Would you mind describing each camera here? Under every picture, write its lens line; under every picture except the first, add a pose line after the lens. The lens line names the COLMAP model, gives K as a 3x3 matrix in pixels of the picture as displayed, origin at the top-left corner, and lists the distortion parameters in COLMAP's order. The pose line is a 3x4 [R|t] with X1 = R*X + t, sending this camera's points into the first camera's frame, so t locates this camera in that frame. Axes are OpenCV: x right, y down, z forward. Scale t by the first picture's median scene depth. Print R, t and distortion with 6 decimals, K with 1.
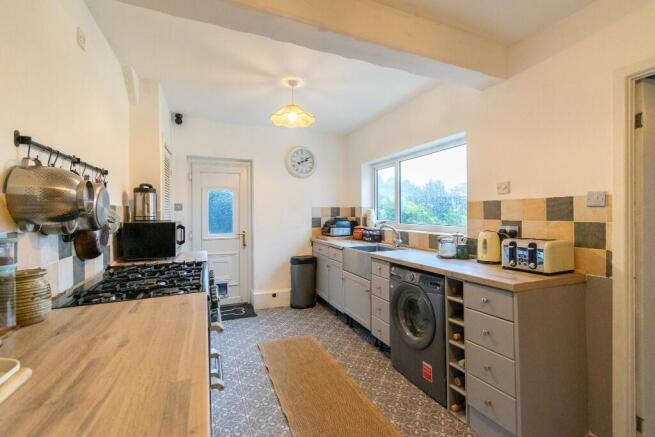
lens RADIAL K [[289.1, 0, 327.9], [0, 289.1, 213.1], [0, 0, 1]] dist [-0.000019, -0.000009]
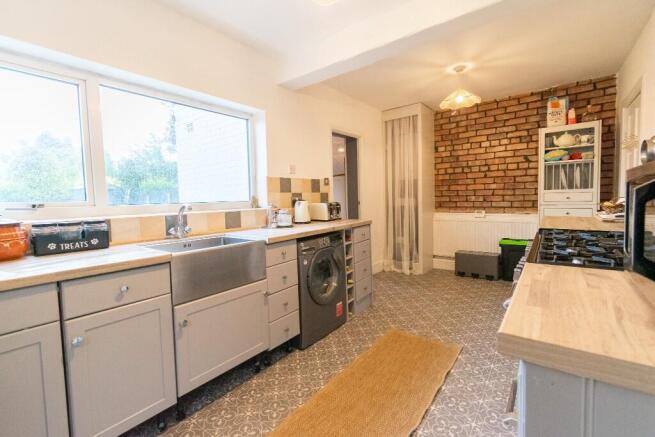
lens RADIAL K [[289.1, 0, 327.9], [0, 289.1, 213.1], [0, 0, 1]] dist [-0.000019, -0.000009]
pose [[-0.498677, -0.031290, 0.866223, -0.448368], [0.024126, 0.998460, 0.049956, 0.037259], [-0.866452, 0.045811, -0.497154, 1.024571]]
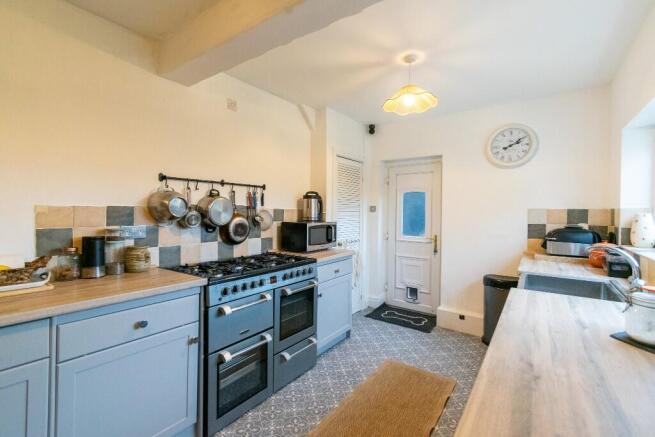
lens RADIAL K [[289.1, 0, 327.9], [0, 289.1, 213.1], [0, 0, 1]] dist [-0.000019, -0.000009]
pose [[0.518843, 0.014438, -0.854748, 0.380507], [-0.010826, 0.999888, 0.010318, -0.015939], [0.854801, 0.003900, 0.518941, 0.311272]]
